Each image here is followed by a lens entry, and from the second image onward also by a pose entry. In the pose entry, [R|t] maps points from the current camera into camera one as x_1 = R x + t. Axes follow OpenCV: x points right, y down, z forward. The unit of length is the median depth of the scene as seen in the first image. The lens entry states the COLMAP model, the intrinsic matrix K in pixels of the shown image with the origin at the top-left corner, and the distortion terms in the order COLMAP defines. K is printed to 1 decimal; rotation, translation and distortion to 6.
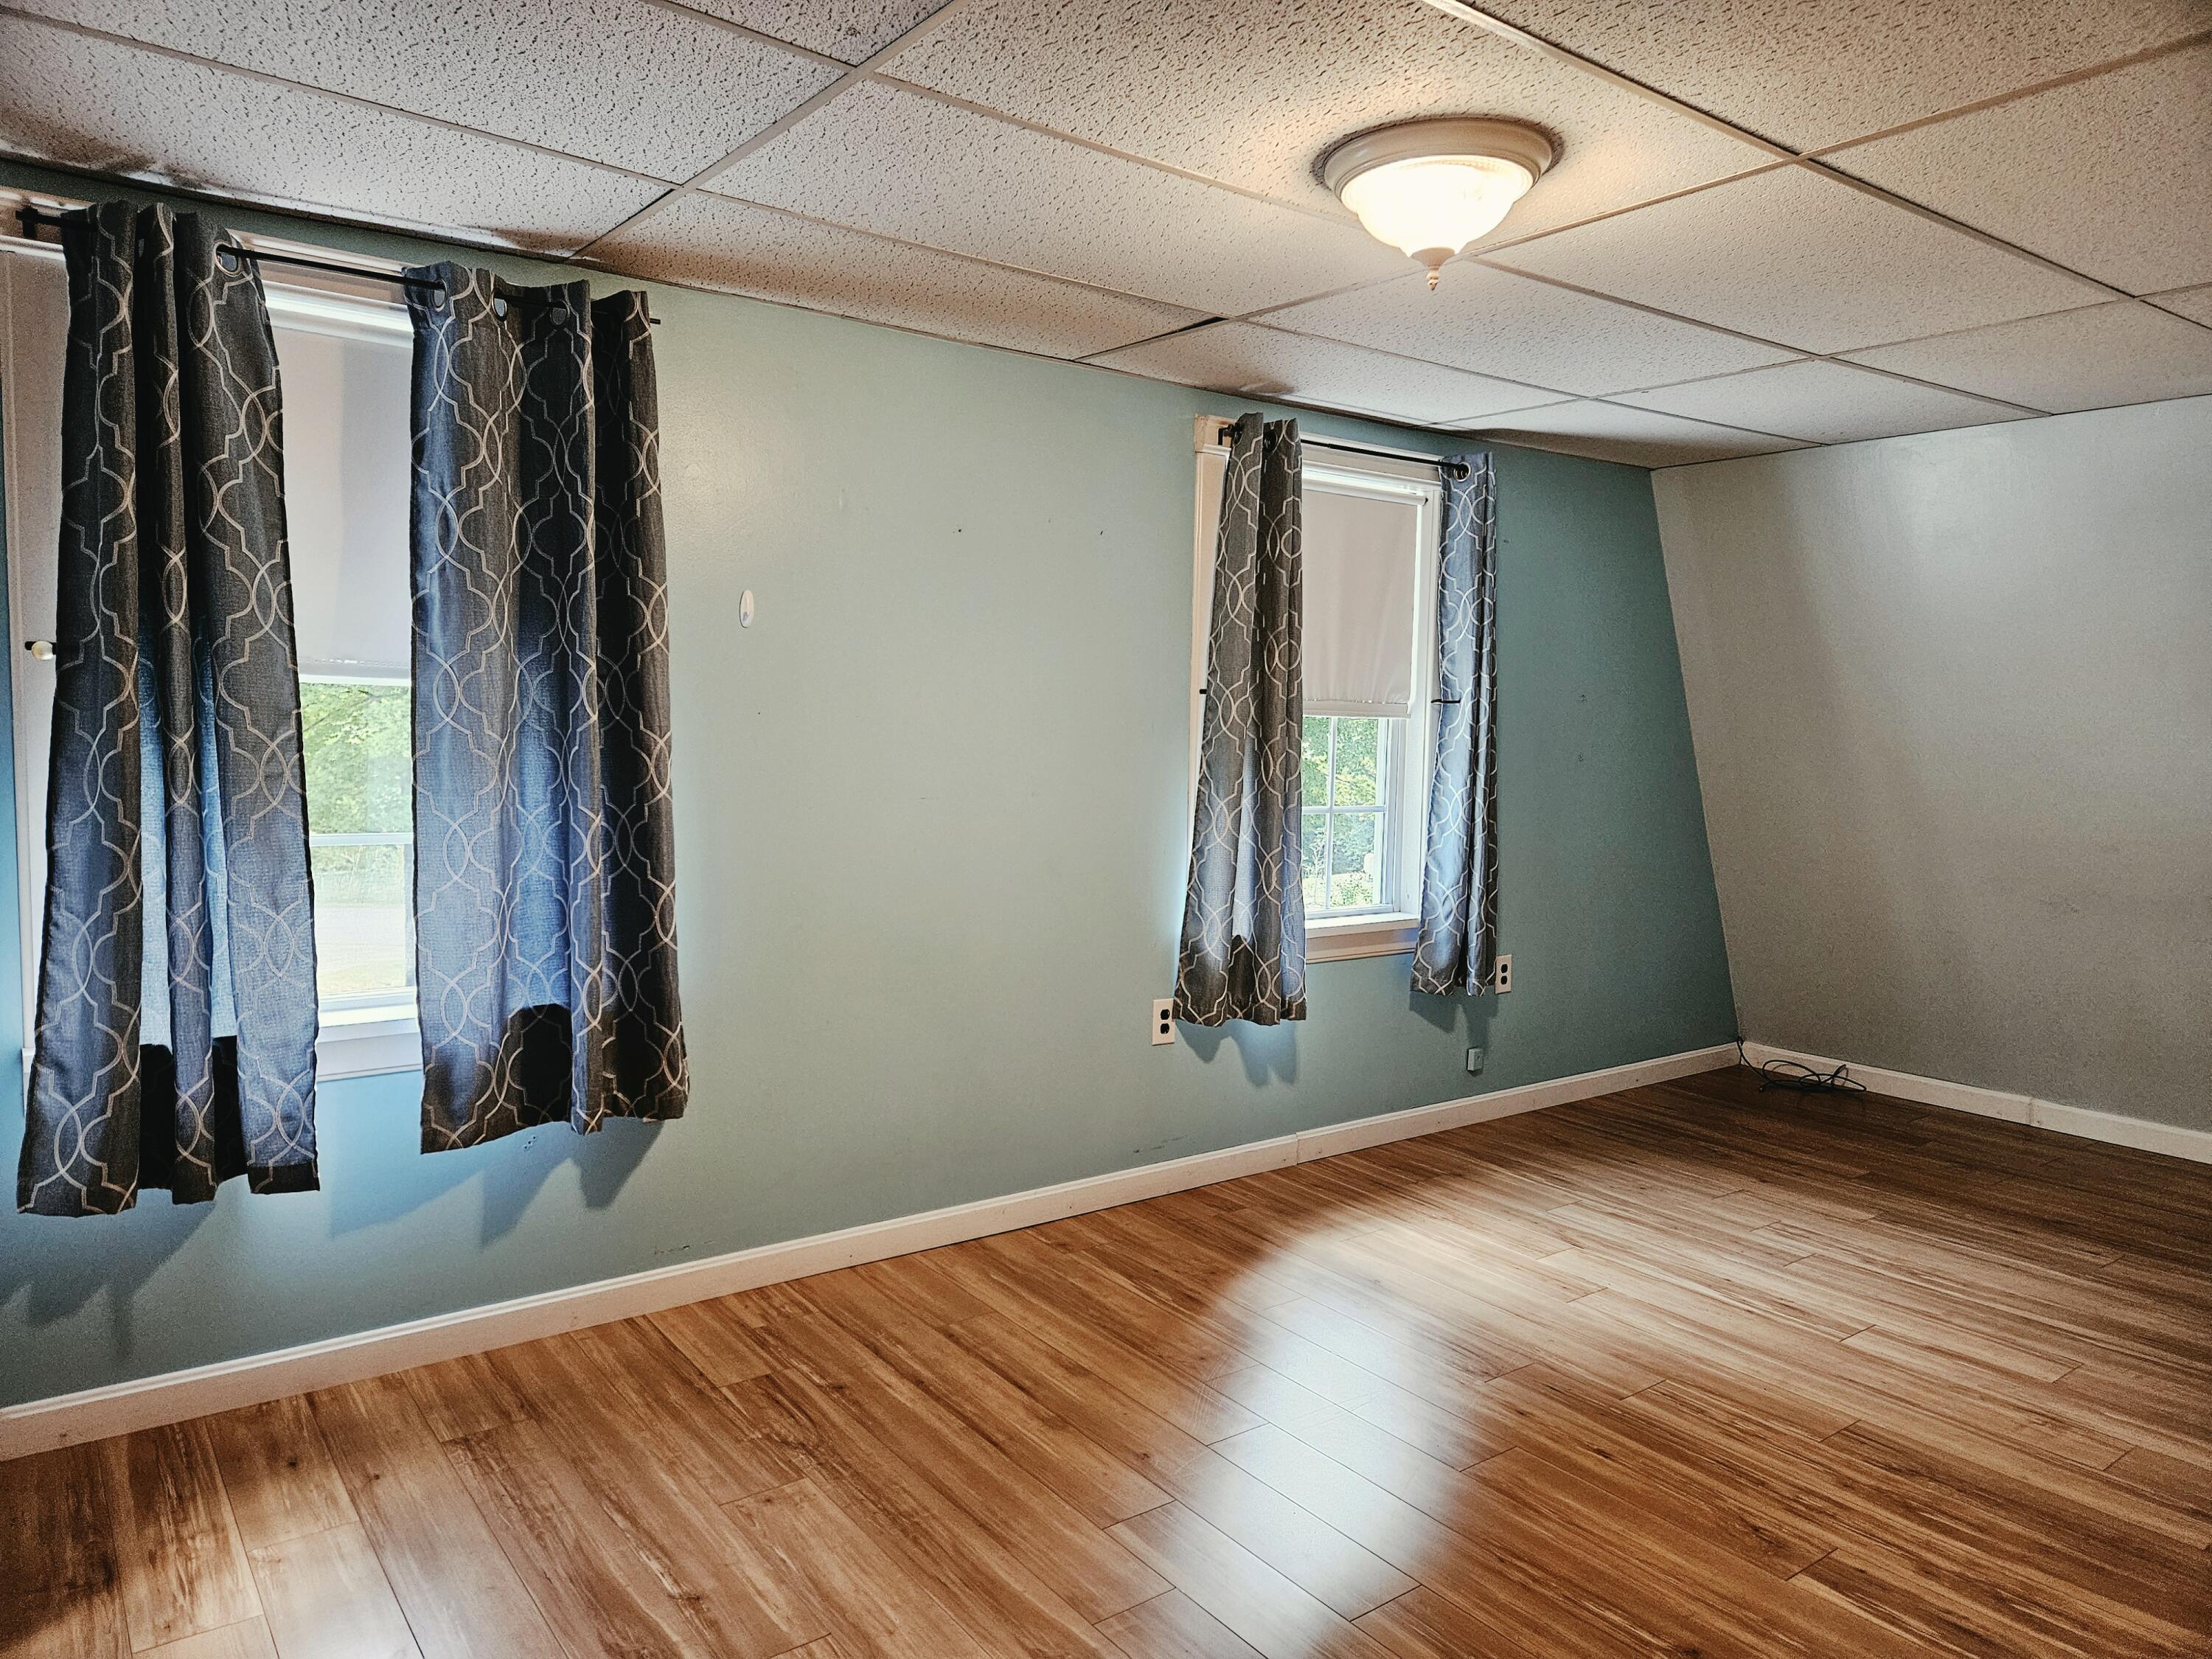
lens RADIAL K [[1471.0, 0, 1106.0], [0, 1471.0, 829.5], [0, 0, 1]] dist [0.086448, -0.063427]
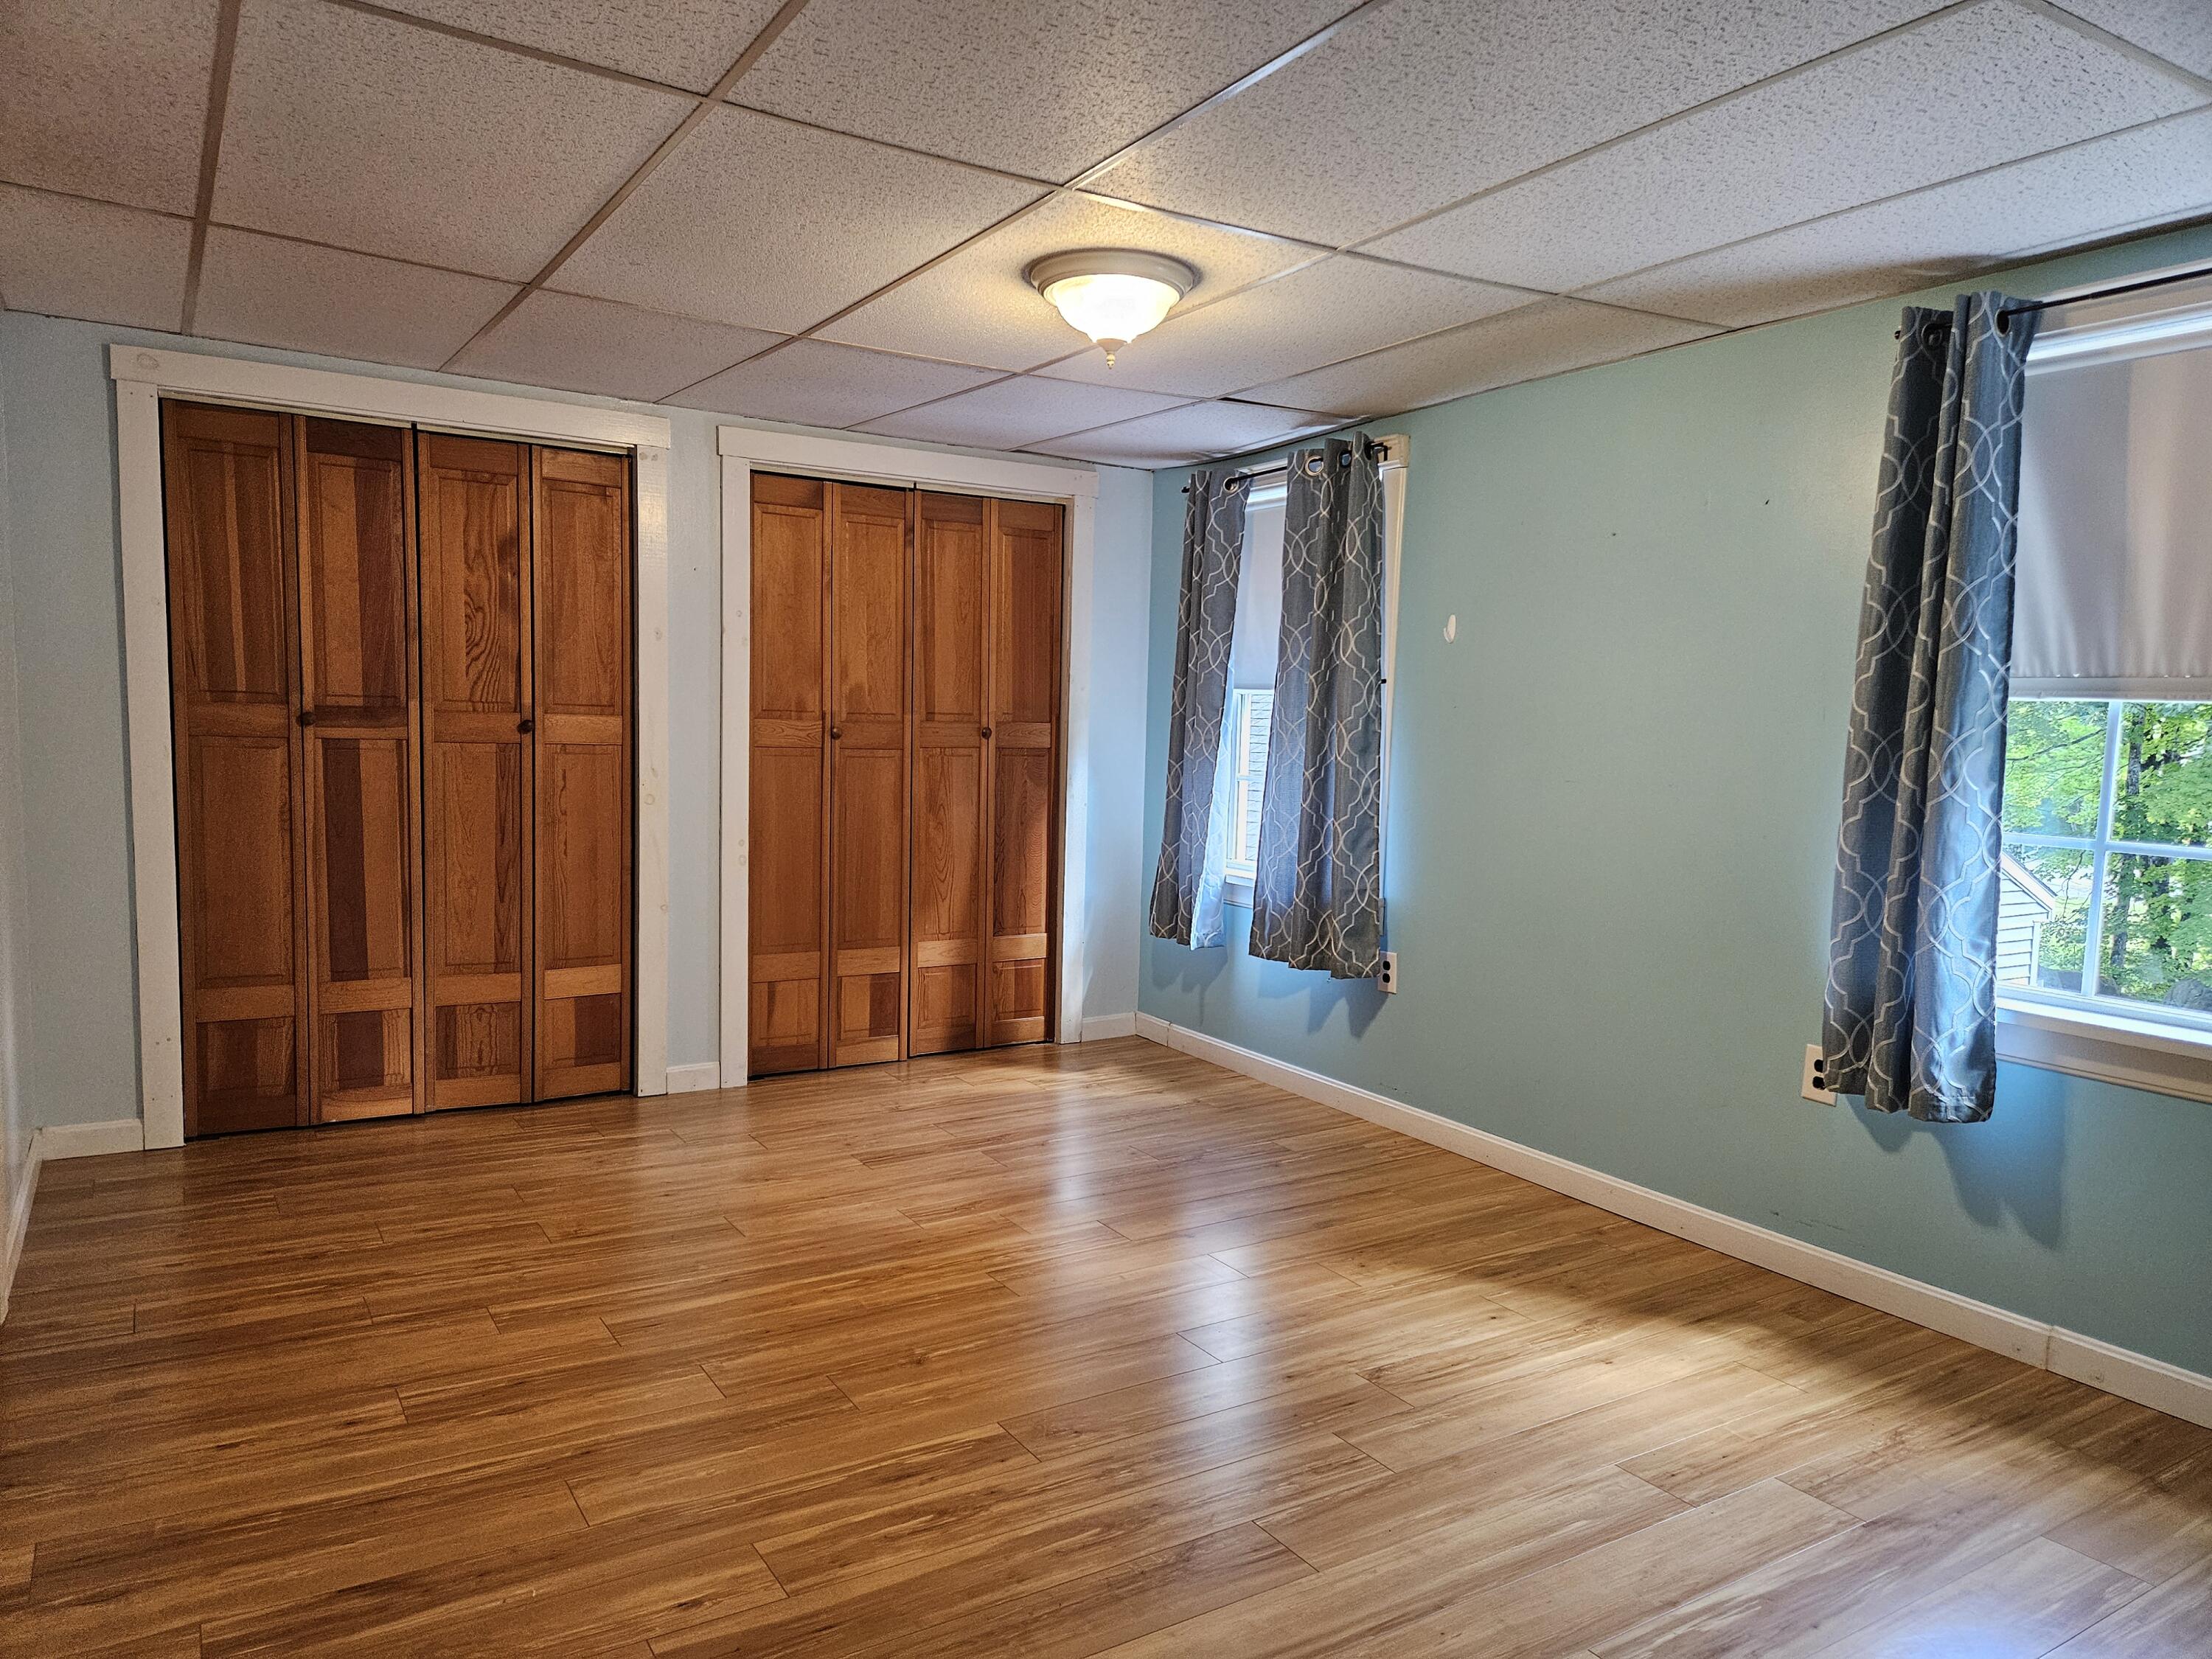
lens RADIAL K [[1476.9, 0, 1103.5], [0, 1476.9, 841.1], [0, 0, 1]] dist [0.013805, -0.001173]
pose [[-0.091638, 0.057865, -0.994110, 1.142691], [-0.108330, 0.991806, 0.067717, -0.015826], [0.989882, 0.113897, -0.084619, 0.841265]]
